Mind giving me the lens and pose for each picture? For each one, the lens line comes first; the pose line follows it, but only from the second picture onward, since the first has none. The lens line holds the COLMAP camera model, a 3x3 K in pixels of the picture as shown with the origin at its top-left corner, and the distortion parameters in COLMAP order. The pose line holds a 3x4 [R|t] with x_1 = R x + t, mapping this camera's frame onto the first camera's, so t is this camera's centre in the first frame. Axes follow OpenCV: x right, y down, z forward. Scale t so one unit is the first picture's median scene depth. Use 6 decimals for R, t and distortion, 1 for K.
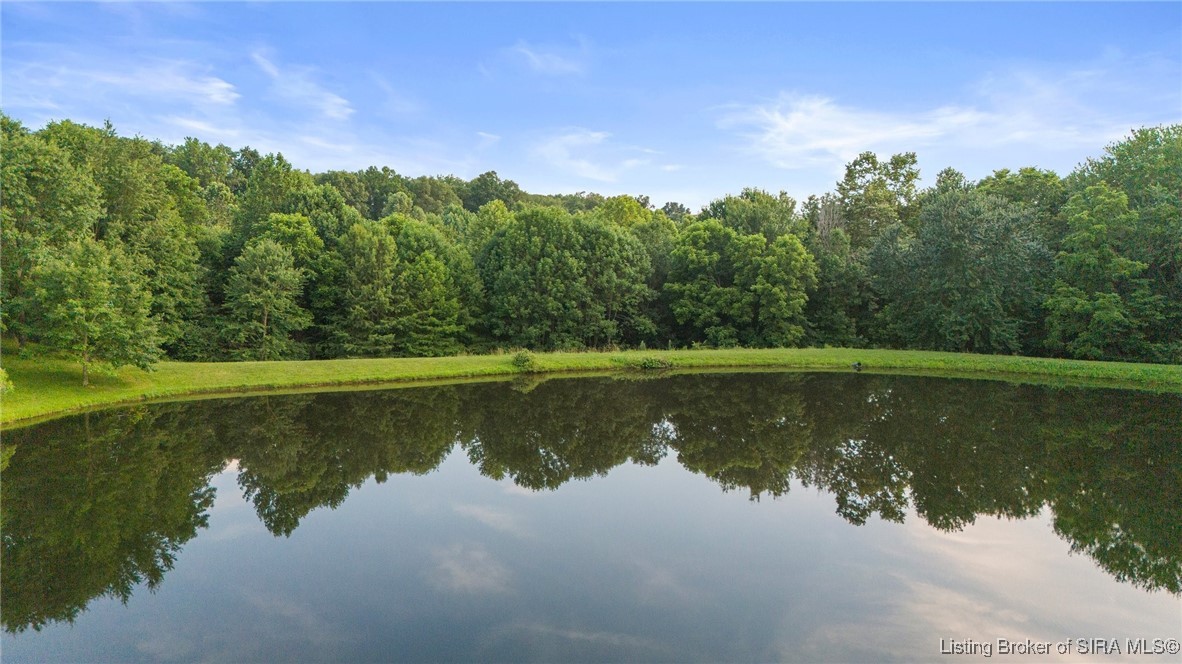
lens RADIAL K [[894.1, 0, 580.3], [0, 894.1, 336.2], [0, 0, 1]] dist [0.071569, -0.069861]
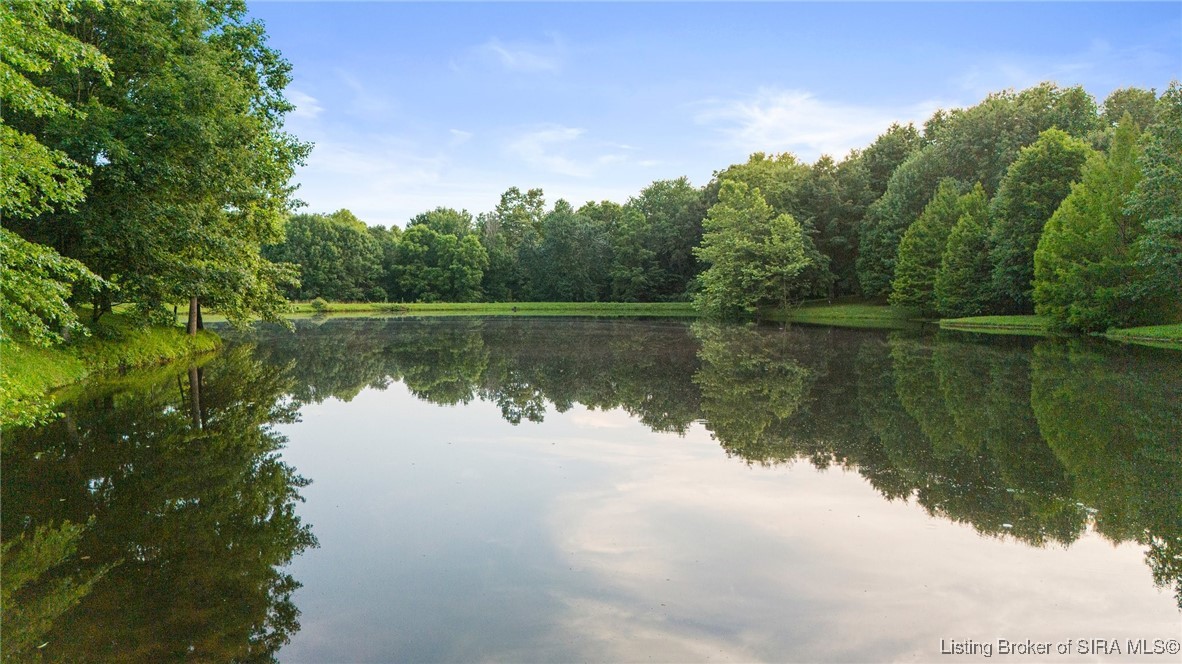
lens RADIAL K [[894.1, 0, 590.3], [0, 894.1, 341.4], [0, 0, 1]] dist [0.071569, -0.069861]
pose [[0.922057, -0.023420, 0.386344, -0.197573], [0.032859, 0.999301, -0.017844, 0.114161], [-0.385656, 0.029148, 0.922182, -0.568305]]
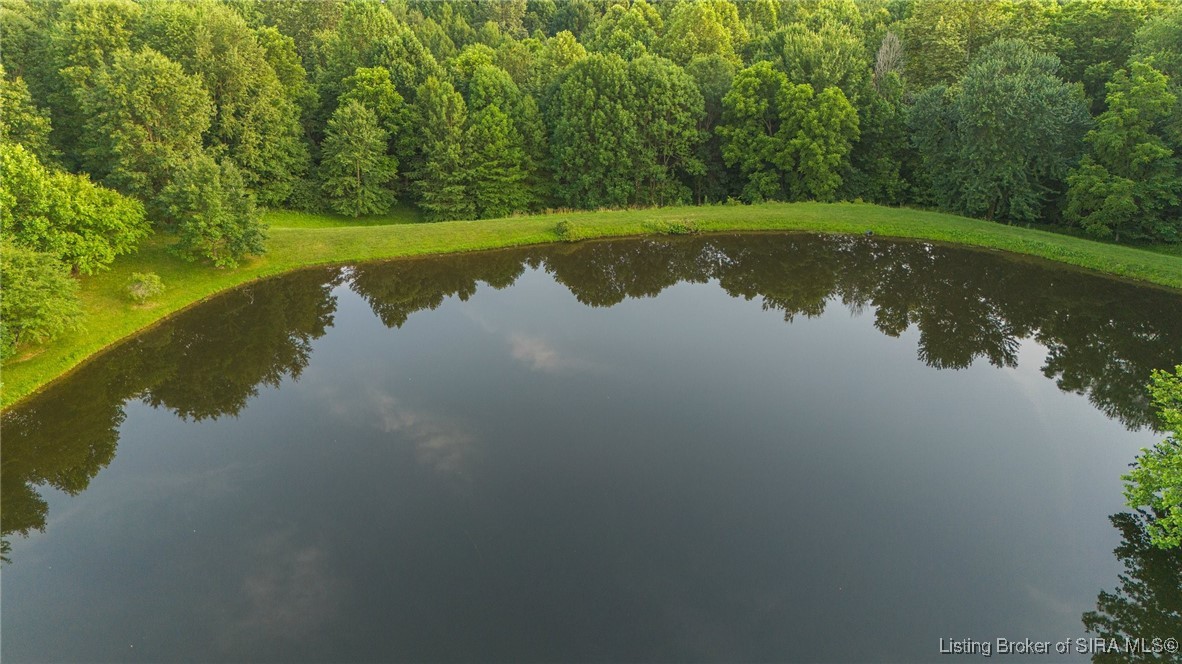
lens RADIAL K [[894.1, 0, 571.5], [0, 894.1, 338.9], [0, 0, 1]] dist [0.071569, -0.069861]
pose [[0.983955, 0.054824, -0.169783, 0.125499], [0.006505, 0.939960, 0.341224, -0.194217], [0.178296, -0.336853, 0.924522, -0.102479]]
